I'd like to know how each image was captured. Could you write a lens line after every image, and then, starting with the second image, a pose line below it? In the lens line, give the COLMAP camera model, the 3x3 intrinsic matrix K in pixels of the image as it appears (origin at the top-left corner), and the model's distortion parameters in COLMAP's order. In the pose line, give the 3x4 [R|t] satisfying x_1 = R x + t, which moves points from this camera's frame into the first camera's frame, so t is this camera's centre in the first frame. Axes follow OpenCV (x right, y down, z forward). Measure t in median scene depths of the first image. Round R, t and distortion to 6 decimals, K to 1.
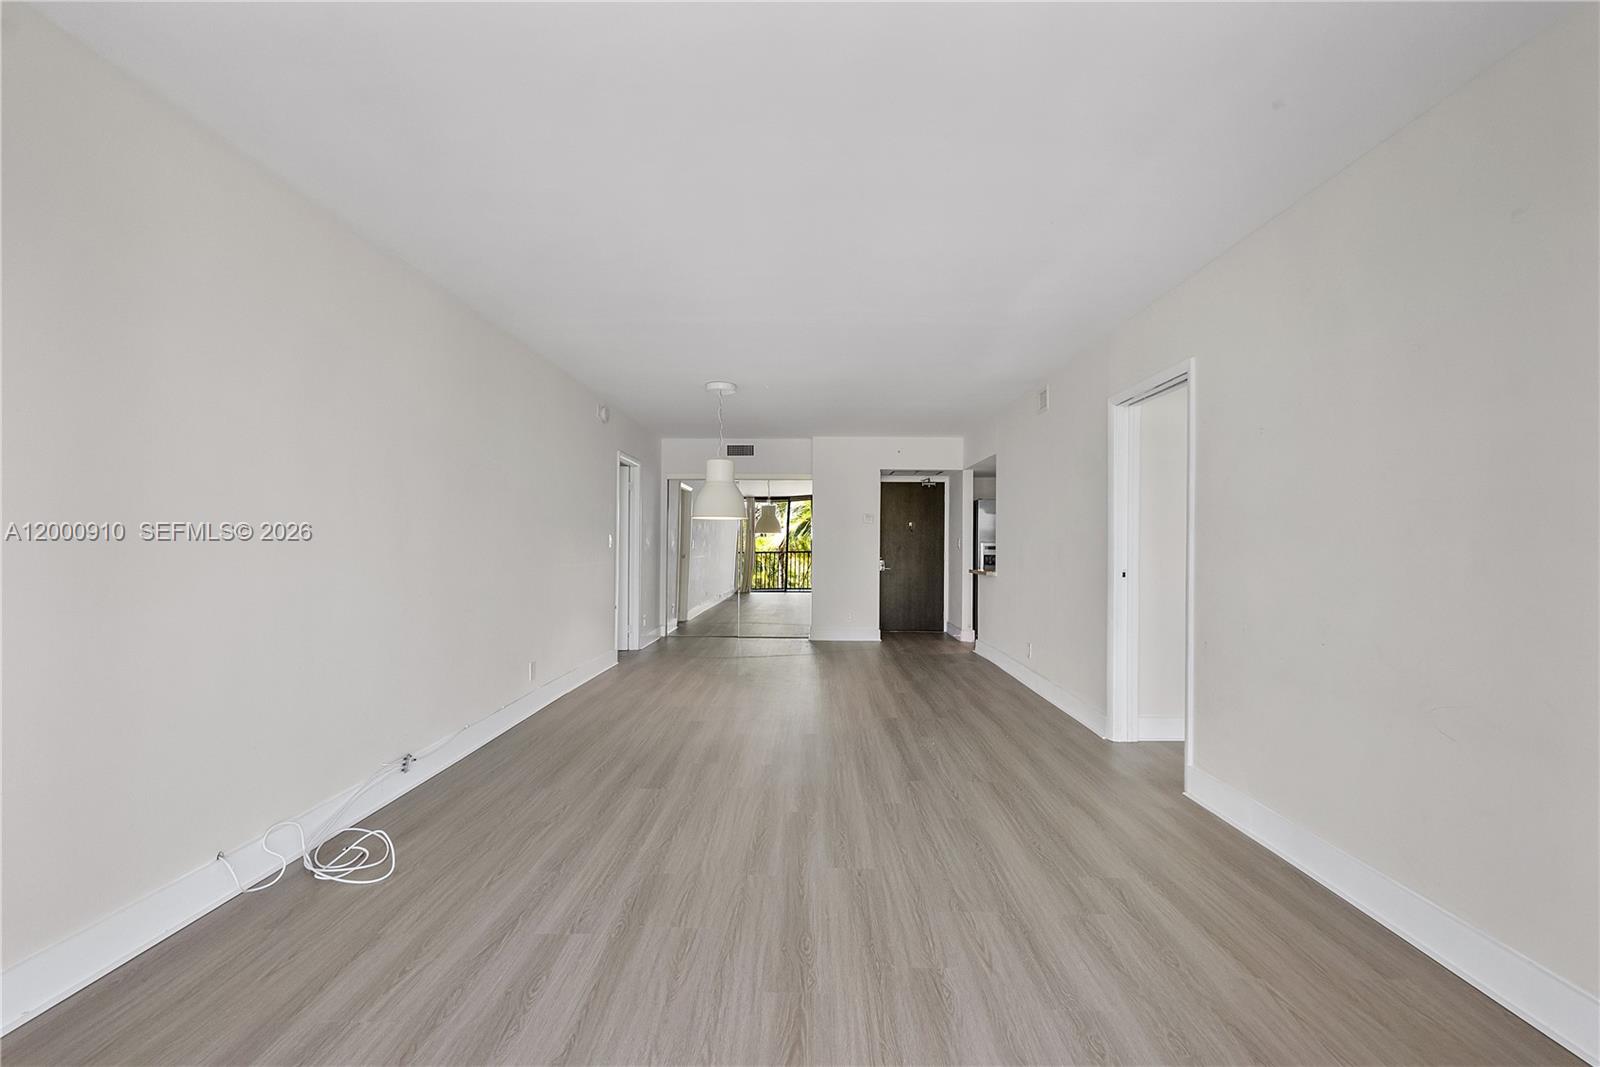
lens RADIAL K [[699.3, 0, 799.9], [0, 699.3, 542.0], [0, 0, 1]] dist [-0.001812, -0.000312]
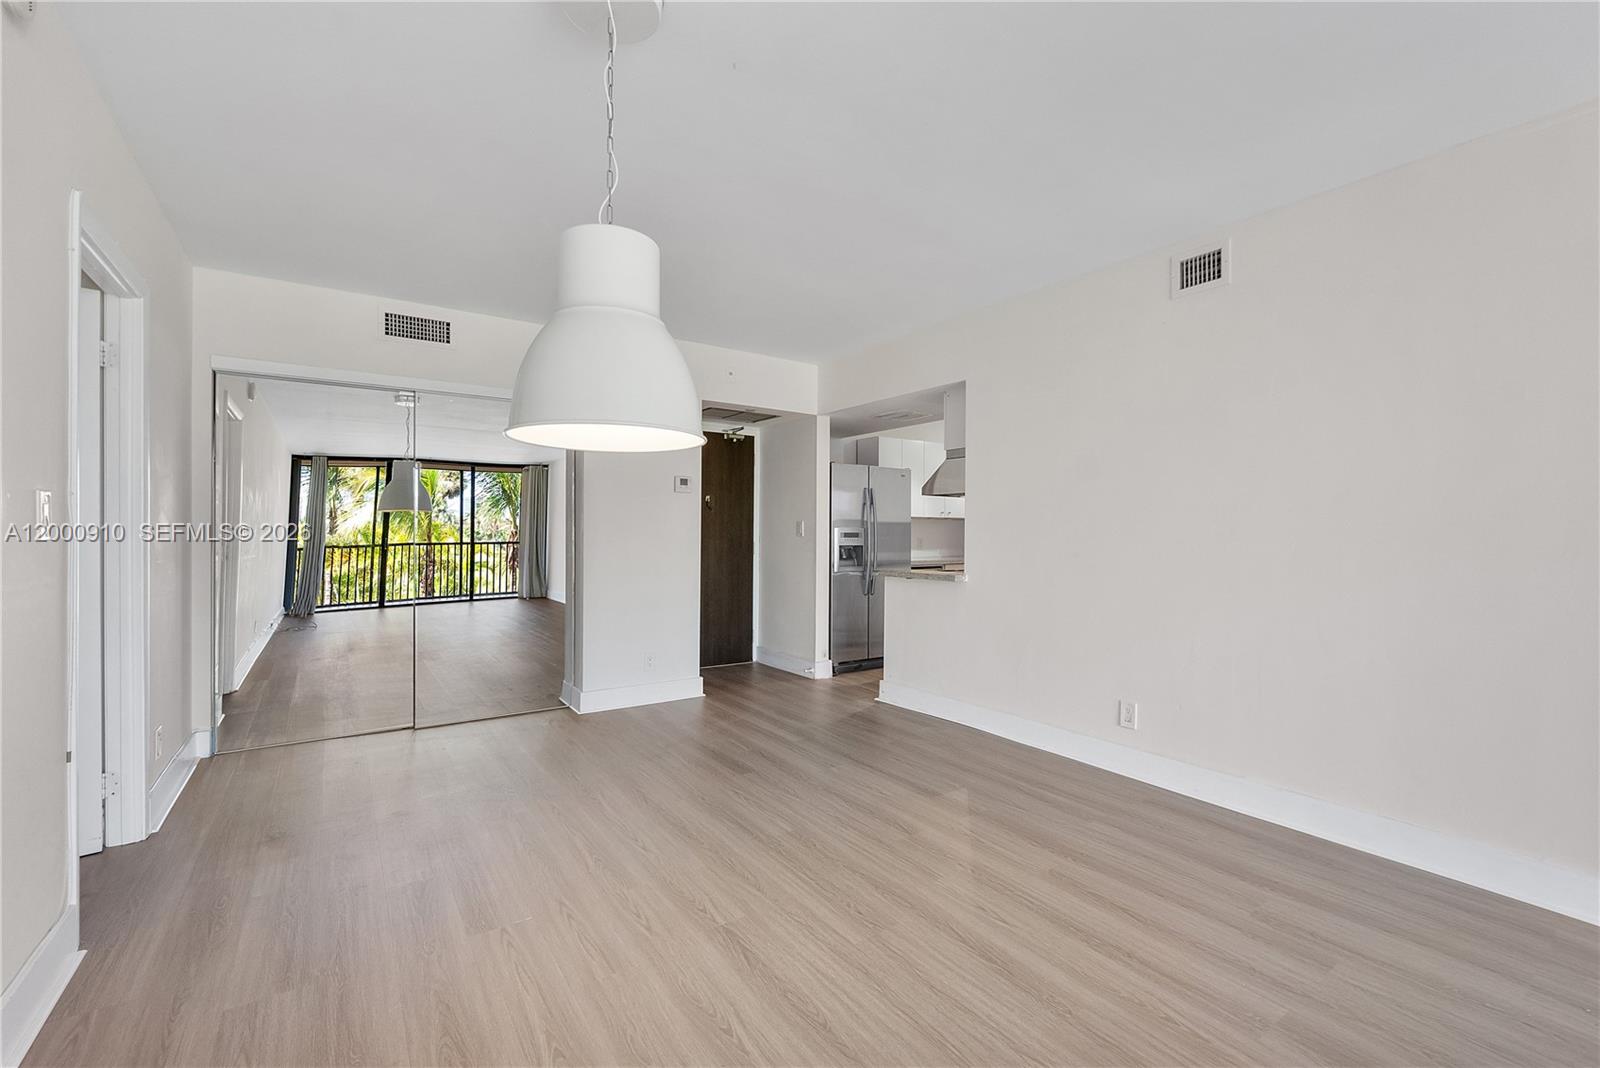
lens RADIAL K [[663.8, 0, 796.0], [0, 663.8, 536.3], [0, 0, 1]] dist [-0.000893, -0.000151]
pose [[0.813912, -0.014008, 0.580819, -0.127881], [0.006443, 0.999865, 0.015085, -0.000170], [-0.580952, -0.008536, 0.813893, 0.466505]]
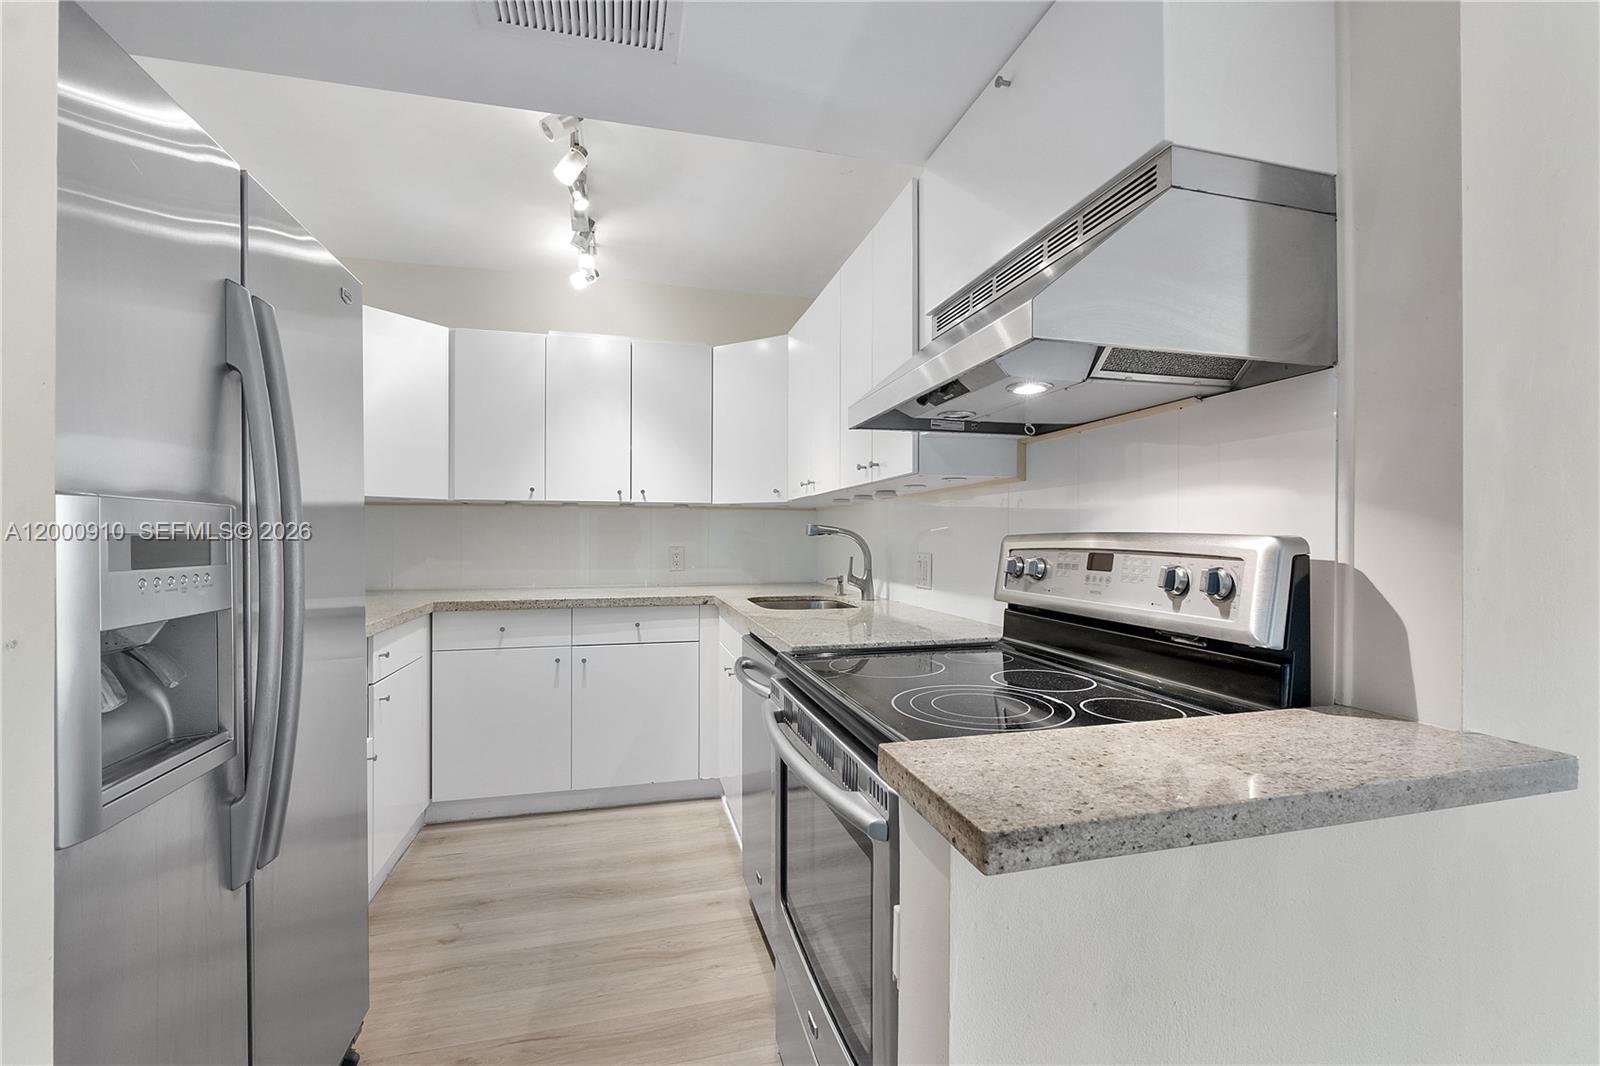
lens RADIAL K [[673.4, 0, 806.4], [0, 673.4, 537.2], [0, 0, 1]] dist [-0.002215, -0.000371]
pose [[-0.270913, -0.014725, 0.962491, 0.142767], [-0.004934, 0.999891, 0.013908, 0.004392], [-0.962591, -0.000981, -0.270956, 0.857849]]
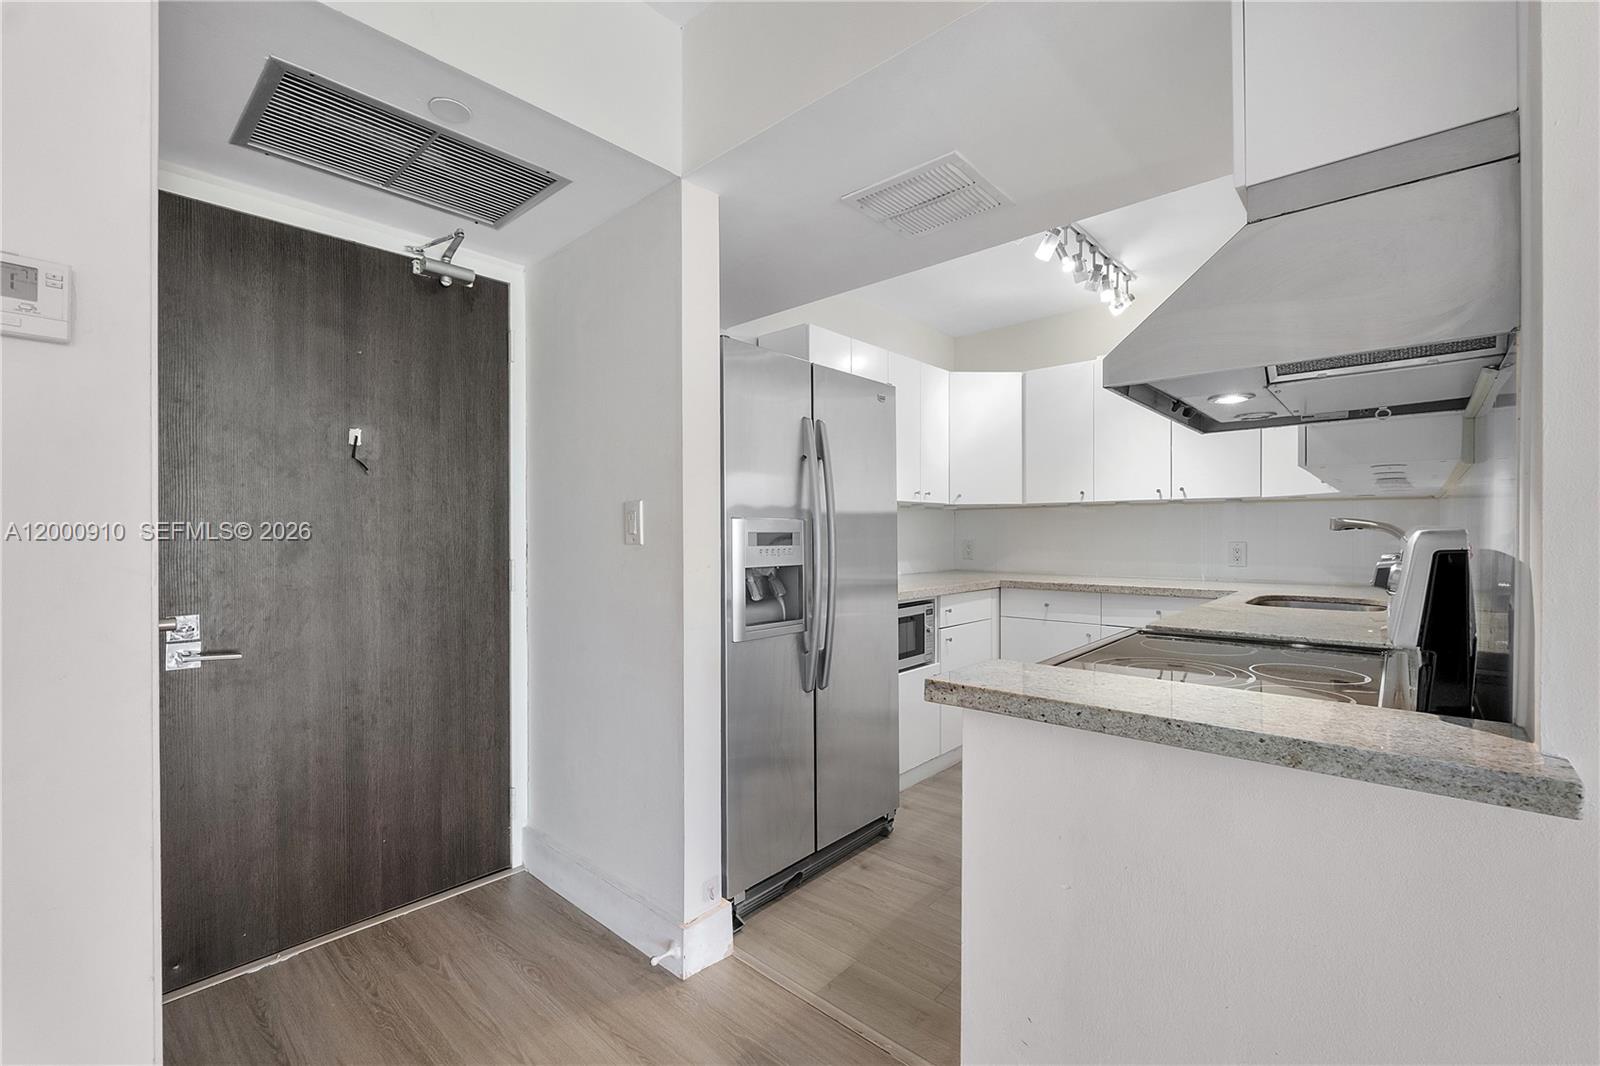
lens RADIAL K [[673.4, 0, 806.4], [0, 673.4, 537.2], [0, 0, 1]] dist [-0.002215, -0.000371]
pose [[0.648344, -0.020807, 0.761063, 0.089897], [0.011801, 0.999781, 0.017281, 0.003575], [-0.761256, -0.002222, 0.648448, 0.763259]]
